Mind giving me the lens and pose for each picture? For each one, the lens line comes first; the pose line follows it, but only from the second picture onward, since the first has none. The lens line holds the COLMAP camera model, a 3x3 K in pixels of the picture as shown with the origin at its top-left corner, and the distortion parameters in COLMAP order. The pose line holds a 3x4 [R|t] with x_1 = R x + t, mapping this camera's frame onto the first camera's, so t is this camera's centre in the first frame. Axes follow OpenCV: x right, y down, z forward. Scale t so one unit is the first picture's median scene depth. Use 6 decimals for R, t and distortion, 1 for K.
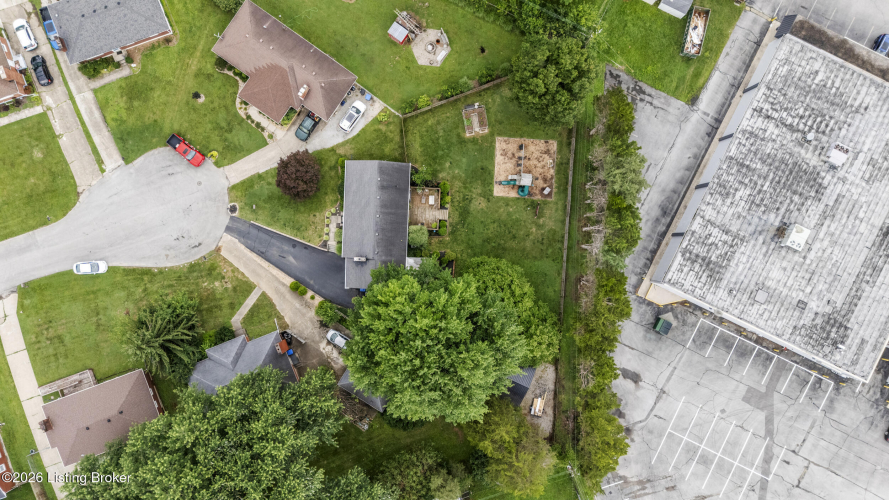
lens RADIAL K [[647.1, 0, 439.5], [0, 647.1, 249.4], [0, 0, 1]] dist [0.084676, -0.085192]
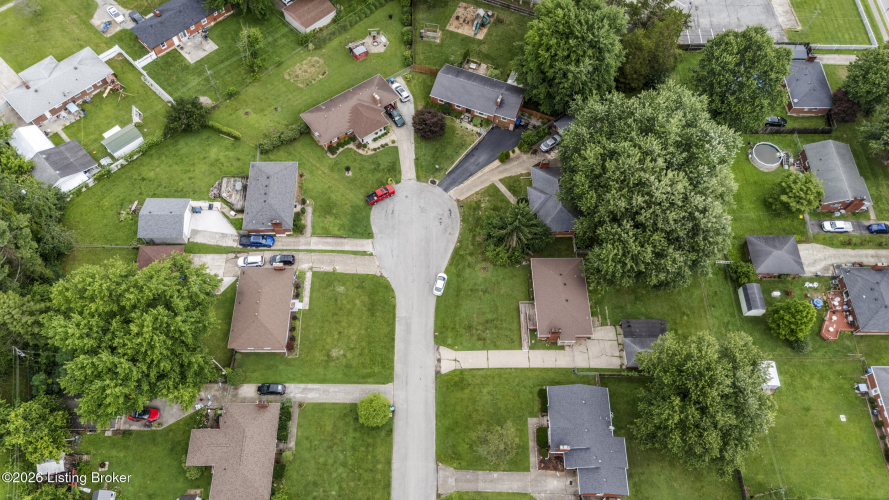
lens RADIAL K [[647.1, 0, 439.5], [0, 647.1, 249.4], [0, 0, 1]] dist [0.084676, -0.085192]
pose [[0.327151, -0.838263, 0.436219, -1.043328], [0.944918, 0.295120, -0.141541, 0.186042], [-0.010088, 0.458496, 0.888639, -0.120811]]
